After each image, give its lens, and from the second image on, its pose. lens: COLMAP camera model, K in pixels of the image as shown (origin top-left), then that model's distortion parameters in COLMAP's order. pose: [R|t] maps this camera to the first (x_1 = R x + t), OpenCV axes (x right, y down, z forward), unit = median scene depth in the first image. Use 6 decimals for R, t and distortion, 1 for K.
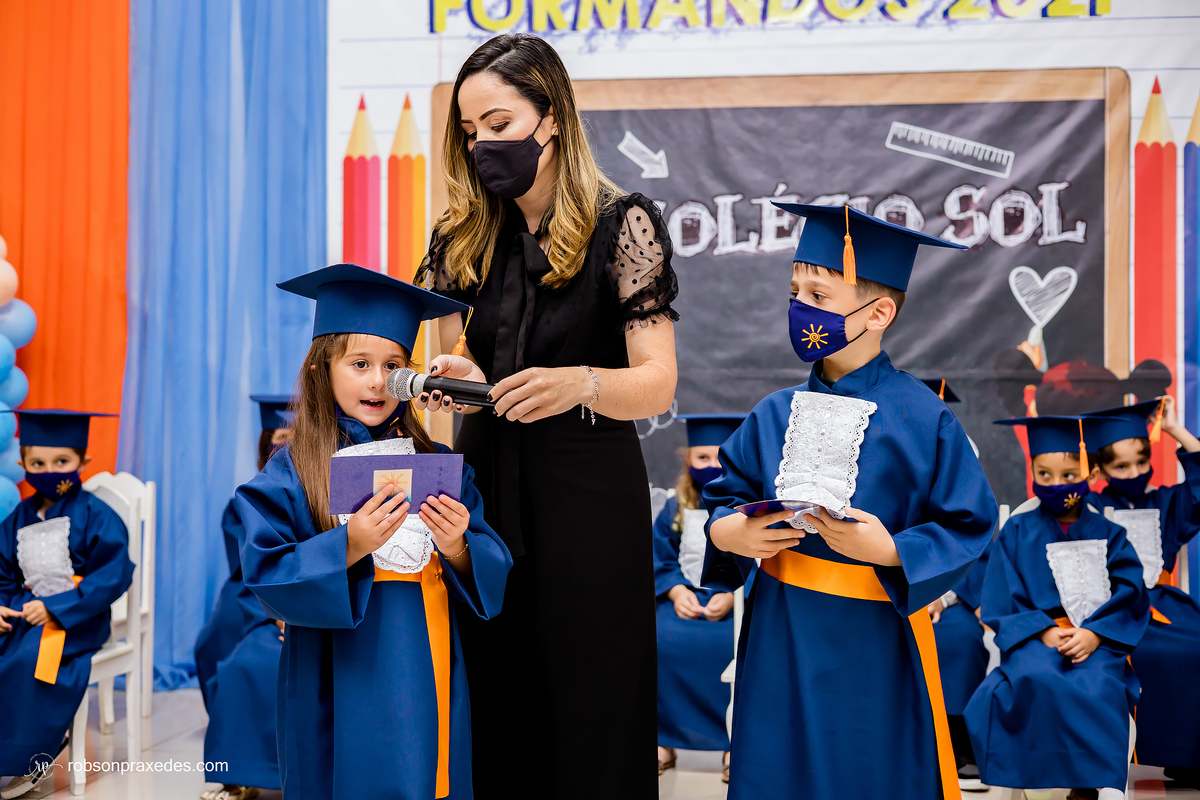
lens RADIAL K [[1685.5, 0, 591.7], [0, 1685.5, 434.8], [0, 0, 1]] dist [0.005640, 0.000000]
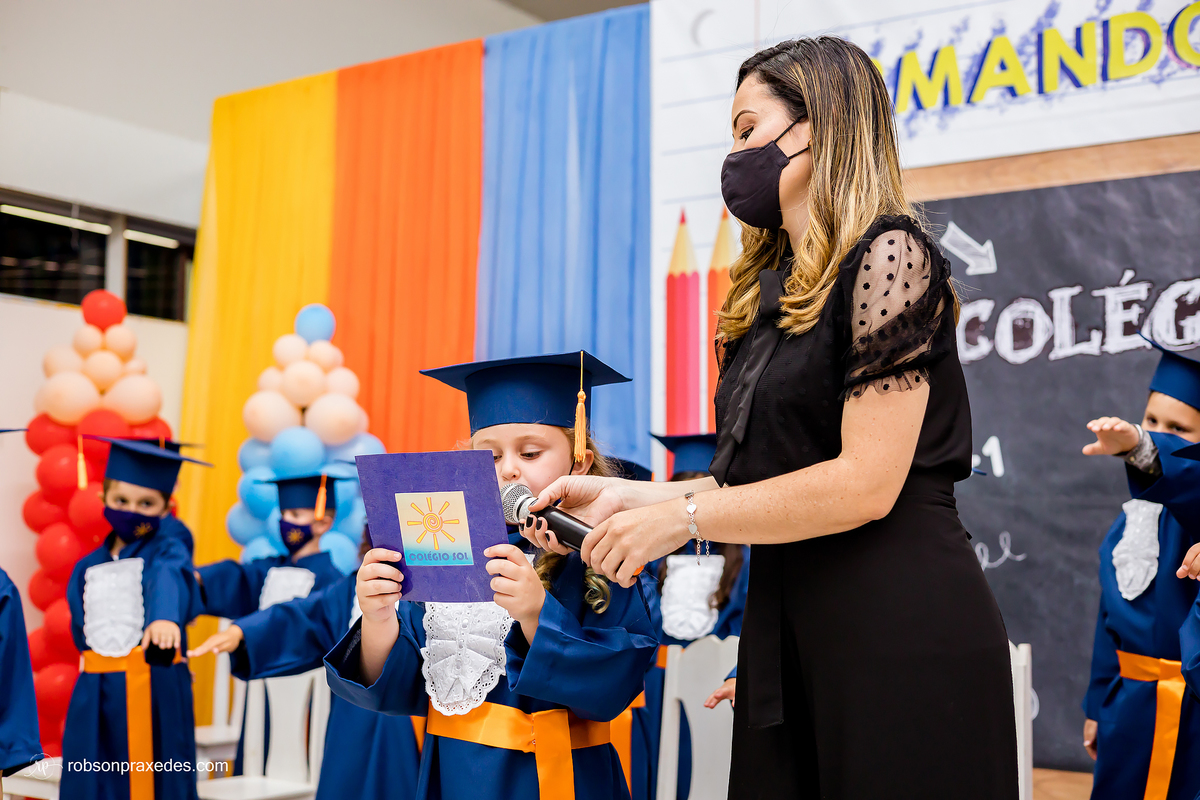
lens RADIAL K [[1685.5, 0, 602.9], [0, 1685.5, 397.8], [0, 0, 1]] dist [0.005640, 0.000000]
pose [[0.897625, -0.037867, -0.439131, 0.241928], [-0.000448, 0.996224, -0.086821, -0.014974], [0.440760, 0.078129, 0.894218, 0.154096]]
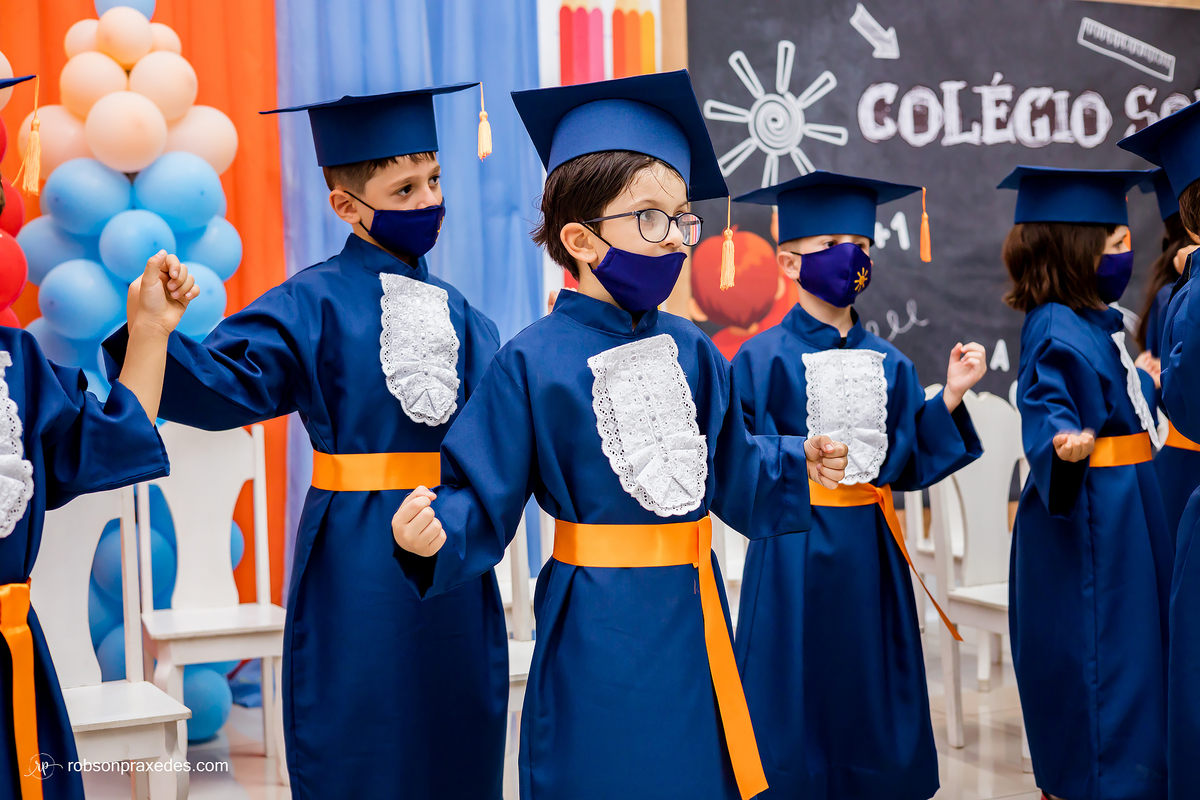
lens RADIAL K [[1685.5, 0, 644.7], [0, 1685.5, 388.4], [0, 0, 1]] dist [0.005640, 0.000000]
pose [[0.818797, -0.046650, 0.572185, -0.607862], [0.030373, 0.998817, 0.037969, -0.012531], [-0.573280, -0.013710, 0.819245, 0.328350]]
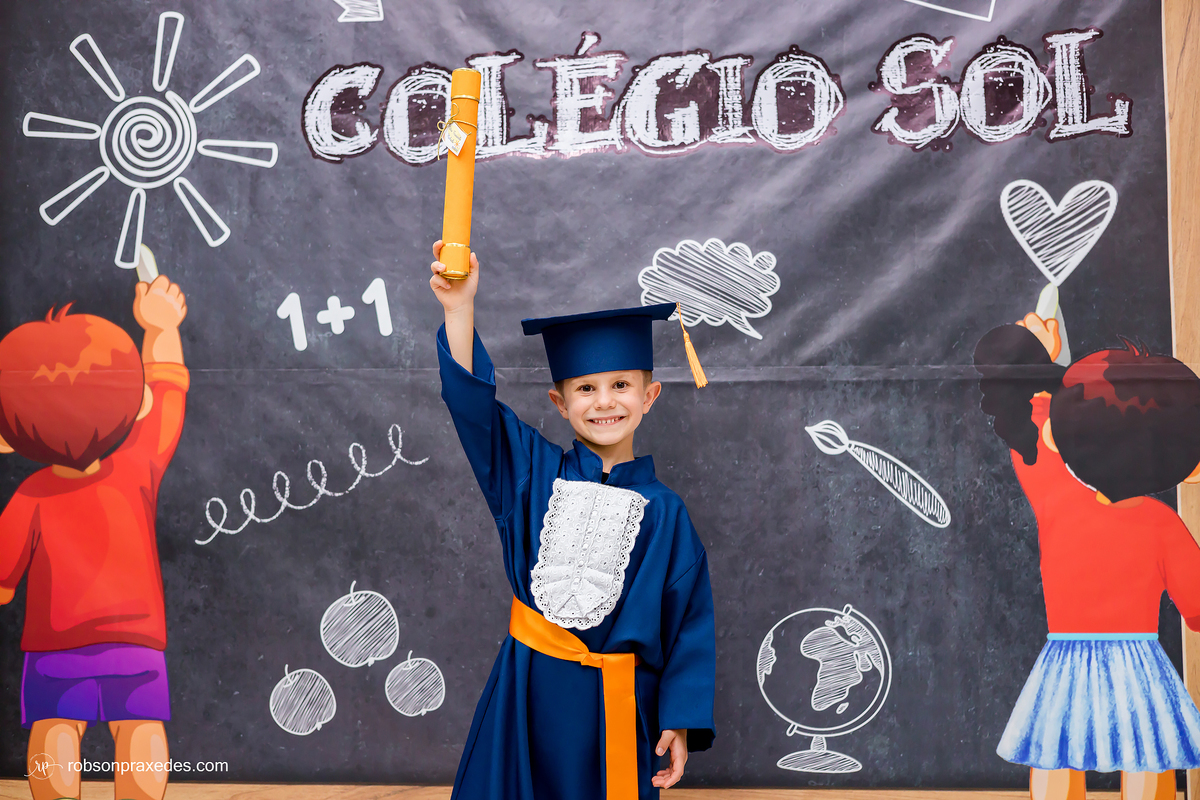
lens RADIAL K [[1685.5, 0, 595.6], [0, 1685.5, 400.7], [0, 0, 1]] dist [0.005640, 0.000000]
pose [[0.994210, -0.007043, 0.107221, 0.054369], [0.012772, 0.998521, -0.052837, 0.000879], [-0.106691, 0.053901, 0.992830, 0.456241]]
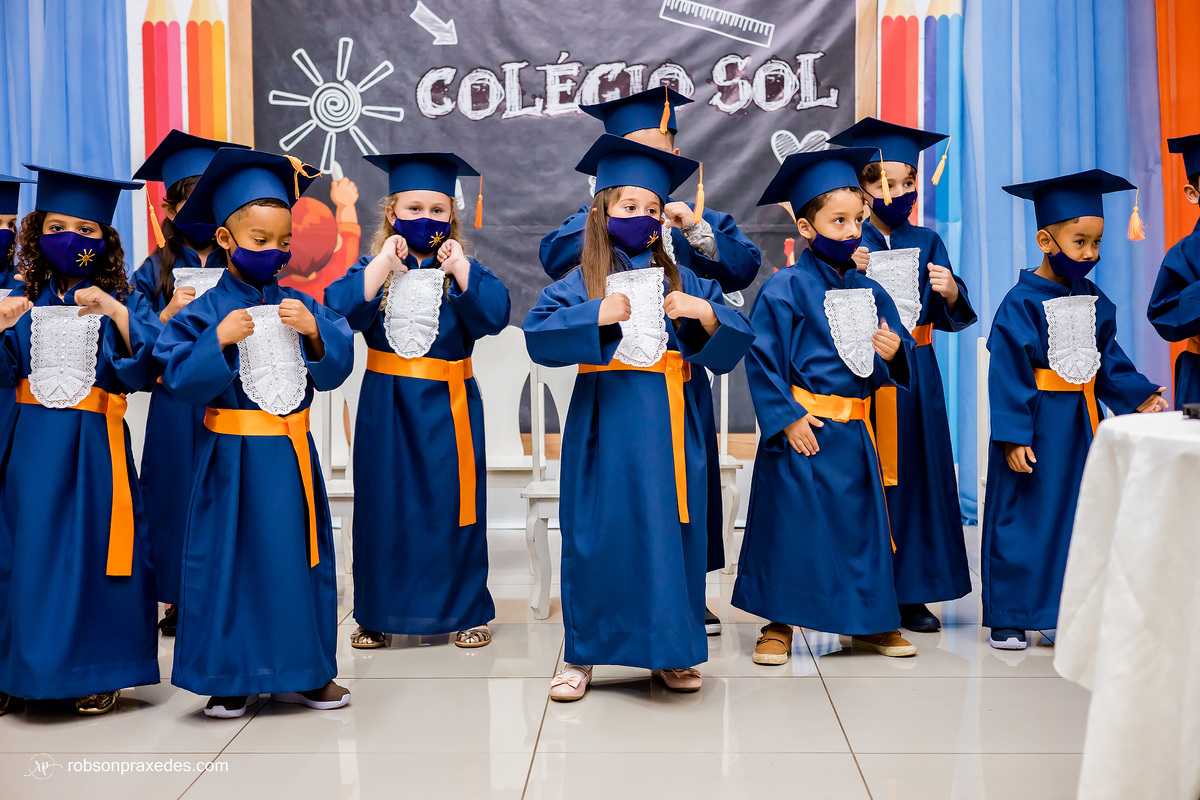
lens RADIAL K [[1685.5, 0, 607.9], [0, 1685.5, 425.1], [0, 0, 1]] dist [0.005640, 0.000000]
pose [[0.990712, -0.024488, 0.133756, -0.009233], [0.013272, 0.996368, 0.084111, -0.001755], [-0.135330, -0.081555, 0.987438, -0.085150]]
